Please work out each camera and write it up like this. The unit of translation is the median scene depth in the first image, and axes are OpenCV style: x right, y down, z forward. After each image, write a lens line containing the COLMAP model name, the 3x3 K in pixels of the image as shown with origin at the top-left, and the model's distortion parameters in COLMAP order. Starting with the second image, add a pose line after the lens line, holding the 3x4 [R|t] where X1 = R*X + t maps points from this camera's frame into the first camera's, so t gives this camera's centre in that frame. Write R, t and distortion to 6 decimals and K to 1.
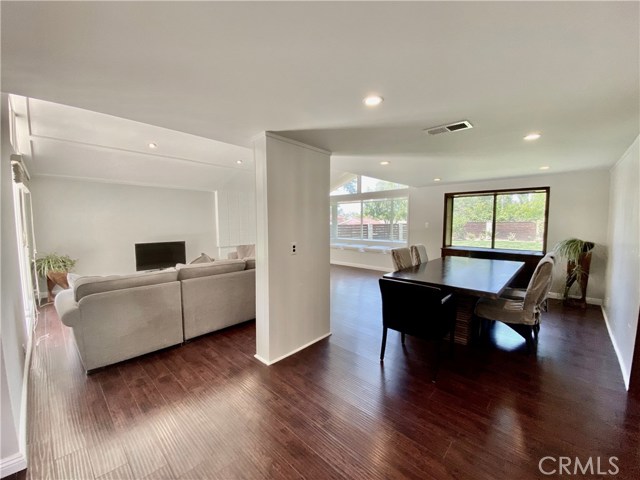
lens RADIAL K [[256.8, 0, 317.4], [0, 256.8, 242.2], [0, 0, 1]] dist [0.024957, -0.024262]
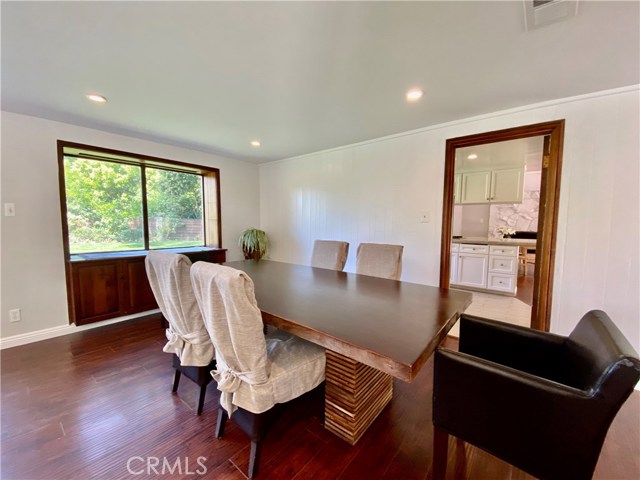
lens RADIAL K [[258.8, 0, 318.1], [0, 258.8, 242.9], [0, 0, 1]] dist [0.030041, -0.024469]
pose [[-0.075719, -0.075668, 0.994254, -0.001992], [0.072194, 0.994084, 0.081153, -0.019203], [-0.994512, 0.077924, -0.069808, 0.772029]]
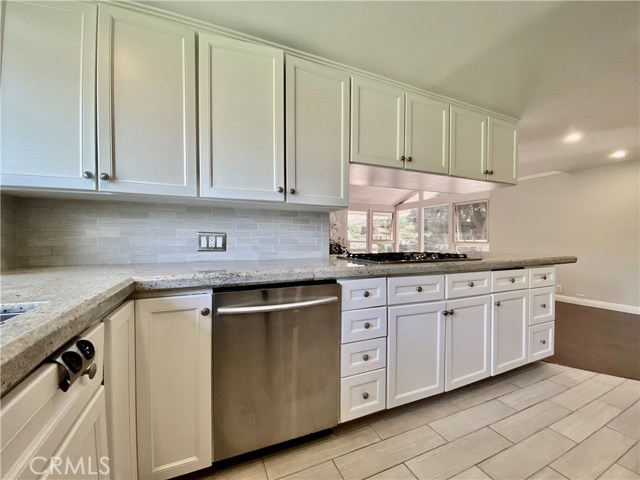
lens RADIAL K [[259.2, 0, 317.0], [0, 259.2, 242.2], [0, 0, 1]] dist [0.015974, -0.018596]
pose [[-0.926339, 0.004368, 0.376666, 1.090200], [0.037158, 0.996116, 0.079832, 0.021169], [-0.374854, 0.087947, -0.922903, 0.614370]]
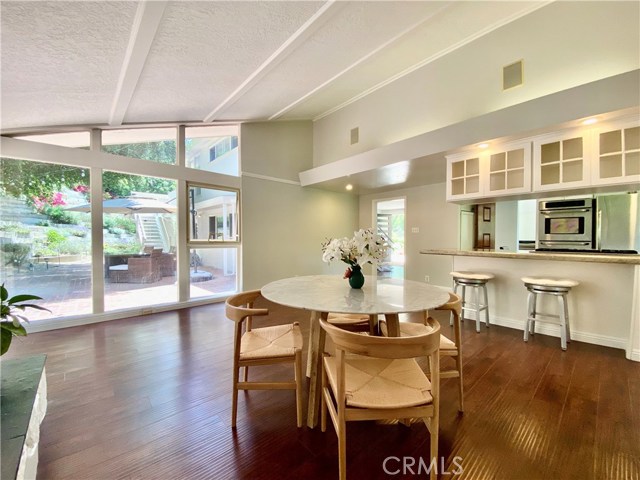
lens RADIAL K [[259.2, 0, 317.0], [0, 259.2, 242.2], [0, 0, 1]] dist [0.015974, -0.018596]
pose [[-0.072086, 0.023824, -0.997114, 1.776298], [-0.078728, 0.996460, 0.029500, 0.094497], [0.994286, 0.080627, -0.069955, -0.441601]]
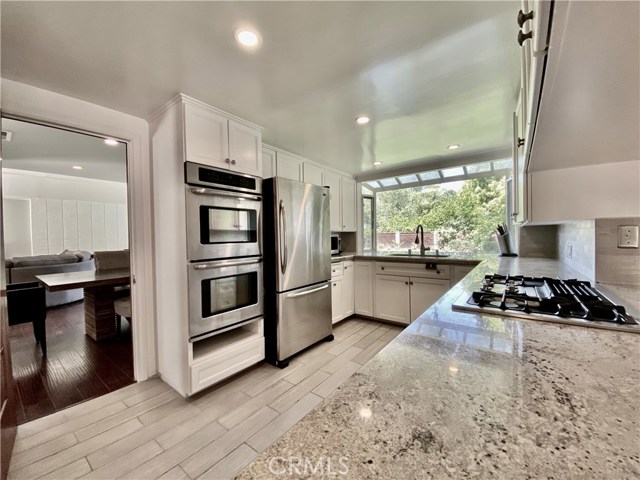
lens RADIAL K [[256.8, 0, 317.4], [0, 256.8, 242.2], [0, 0, 1]] dist [0.024957, -0.024262]
pose [[0.994086, -0.010343, 0.108101, 0.864544], [0.016119, 0.998481, -0.052693, 0.045956], [-0.107392, 0.054124, 0.992742, -0.068820]]
